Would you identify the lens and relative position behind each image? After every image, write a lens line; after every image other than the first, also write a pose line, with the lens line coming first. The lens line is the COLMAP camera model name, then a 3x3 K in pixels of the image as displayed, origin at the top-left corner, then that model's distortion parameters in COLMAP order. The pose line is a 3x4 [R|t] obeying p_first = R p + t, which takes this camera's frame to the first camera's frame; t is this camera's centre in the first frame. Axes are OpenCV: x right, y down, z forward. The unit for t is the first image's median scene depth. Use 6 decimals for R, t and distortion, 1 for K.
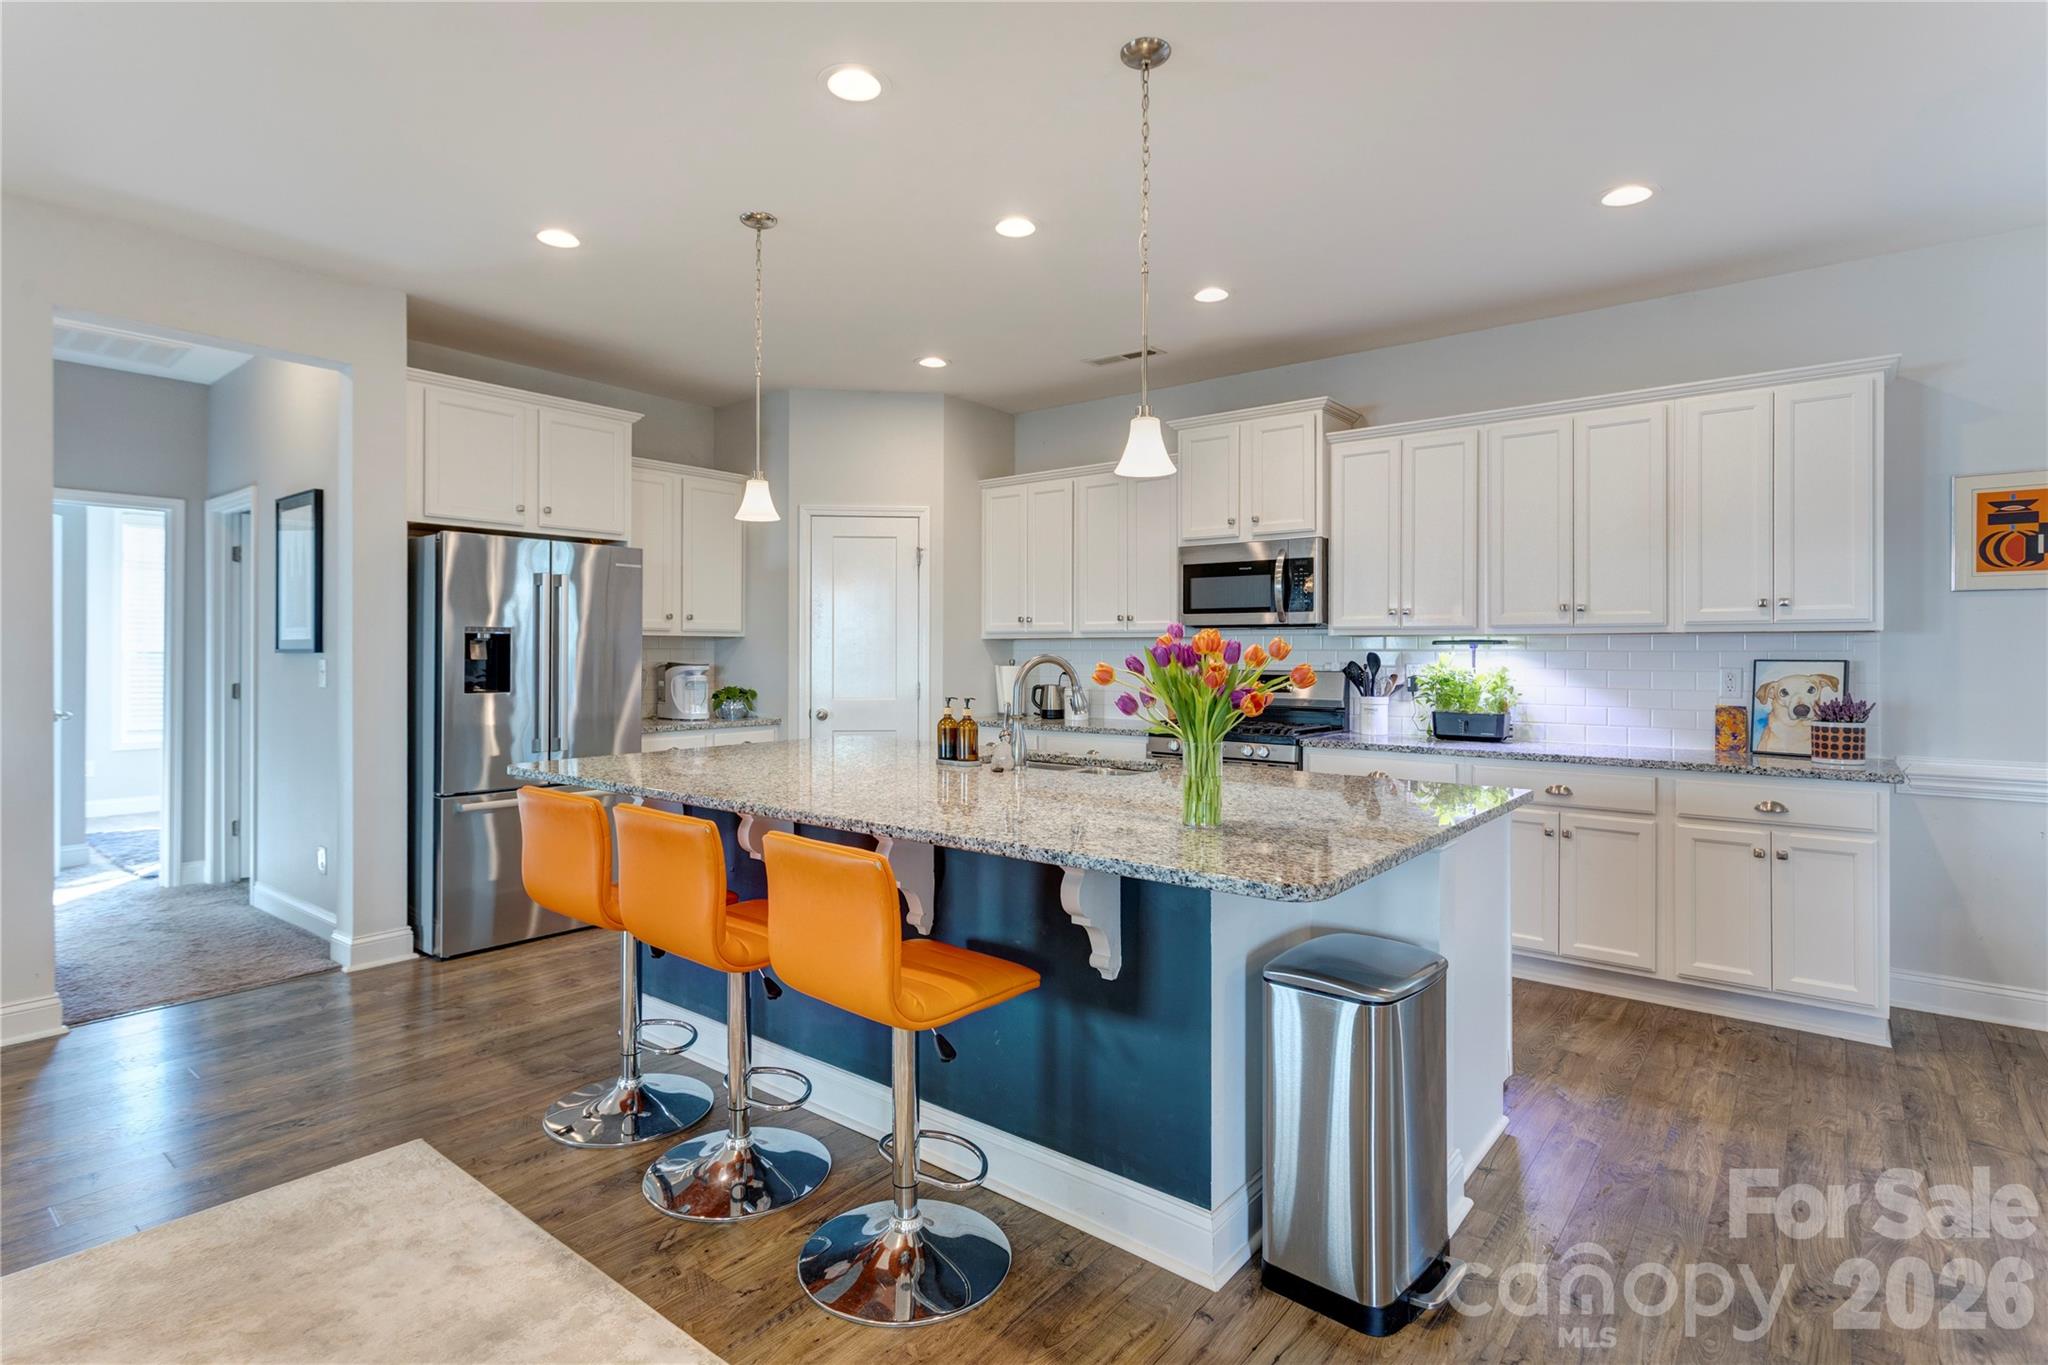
lens RADIAL K [[1031.4, 0, 1018.9], [0, 1031.4, 642.6], [0, 0, 1]] dist [0.017137, 0.002739]
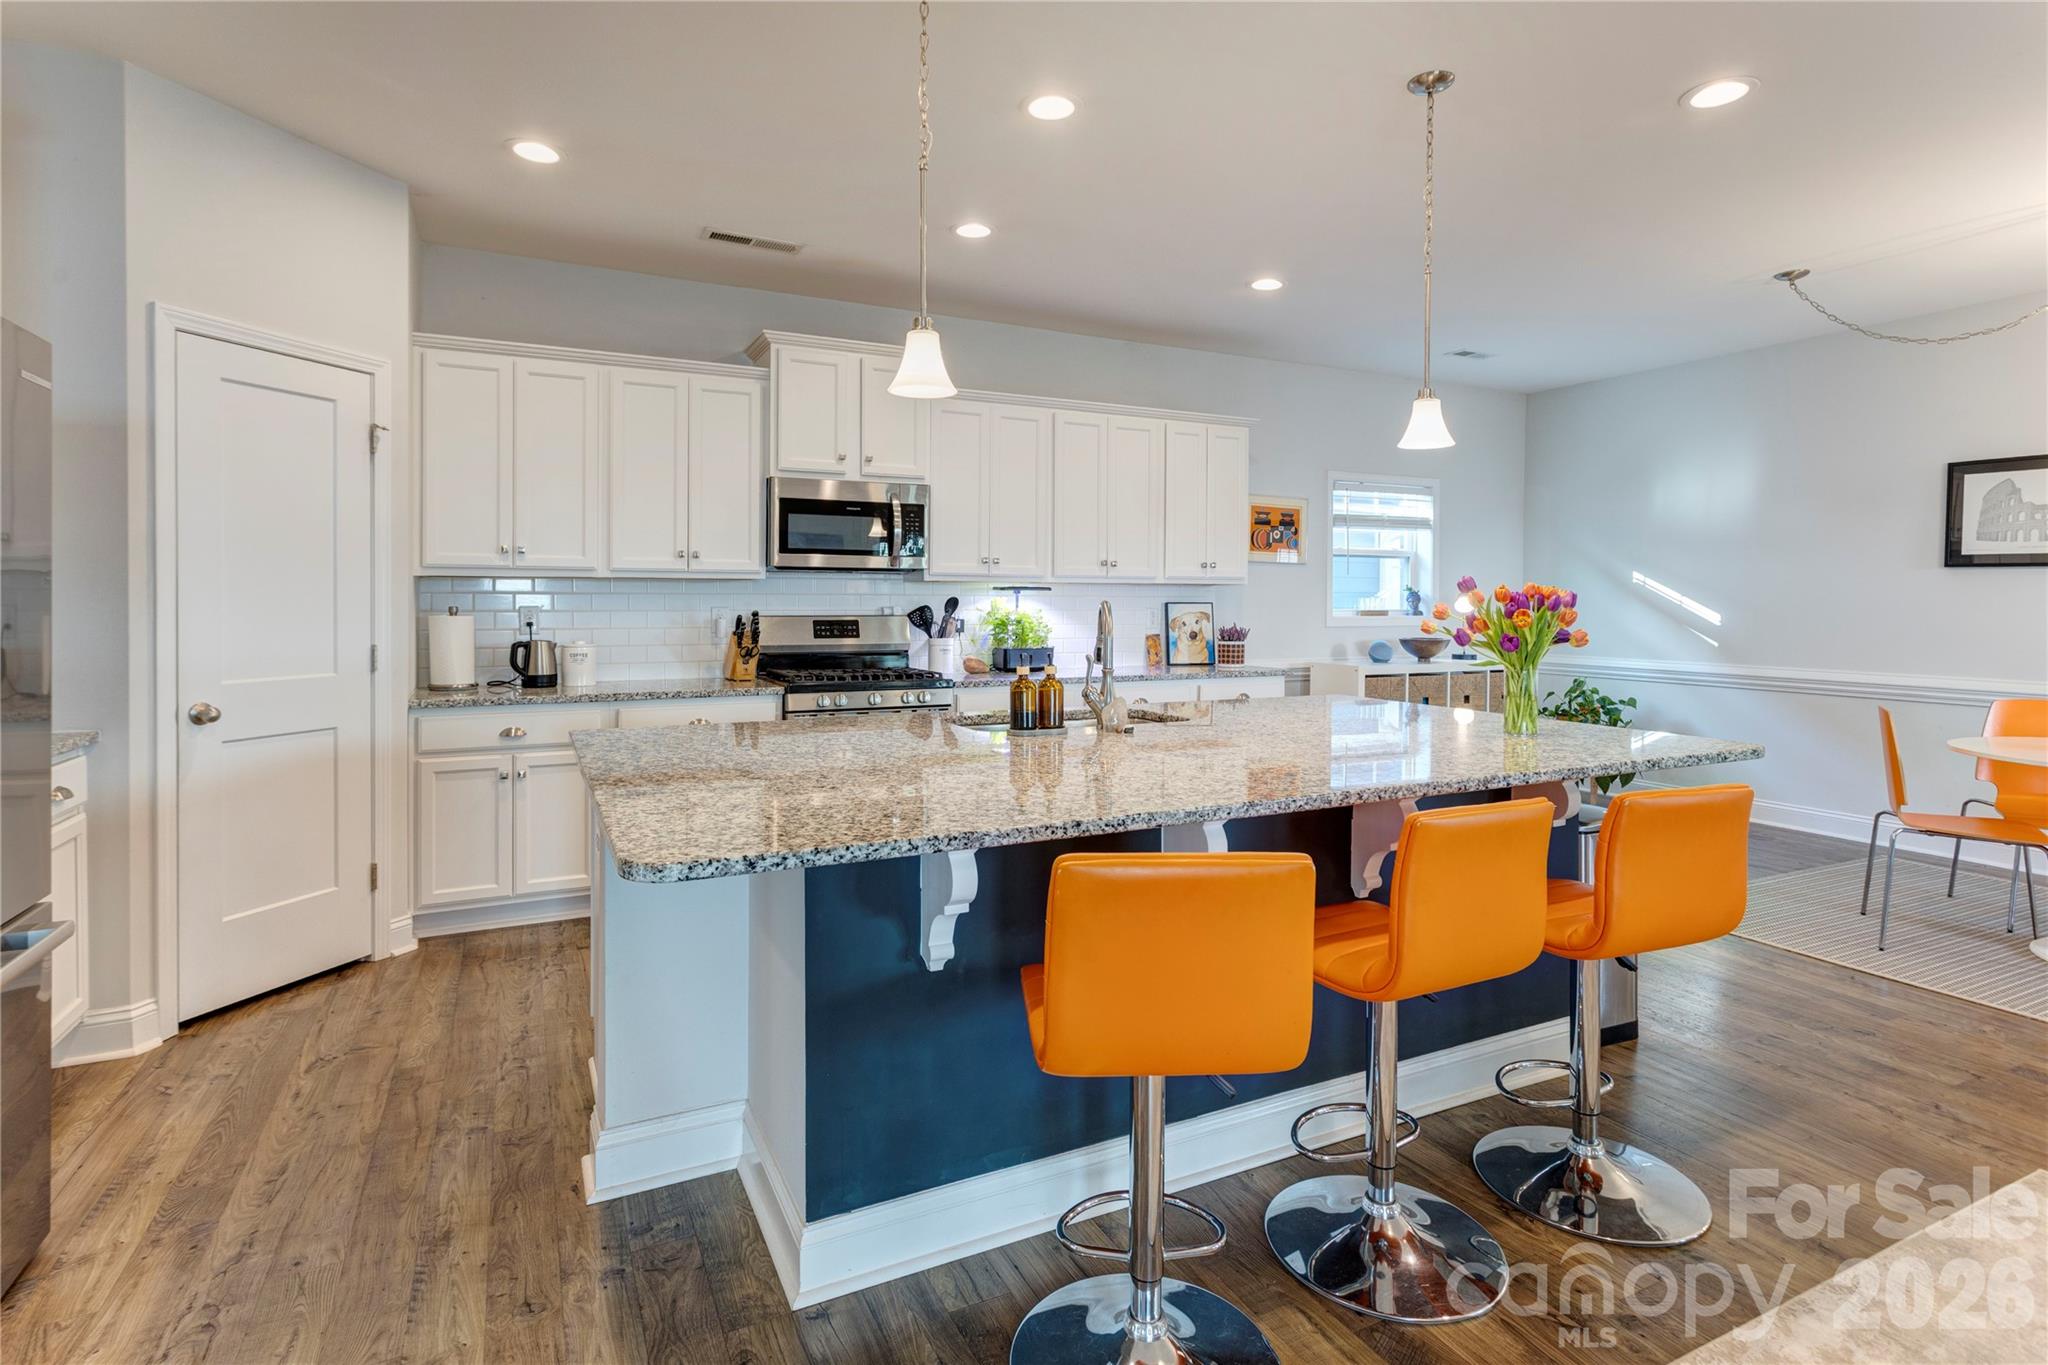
lens RADIAL K [[1031.4, 0, 996.8], [0, 1031.4, 582.2], [0, 0, 1]] dist [0.017137, 0.002739]
pose [[0.423060, 0.013109, 0.906007, -0.584500], [-0.011928, 0.999889, -0.008898, 0.002656], [-0.906023, -0.007043, 0.423169, 0.480901]]
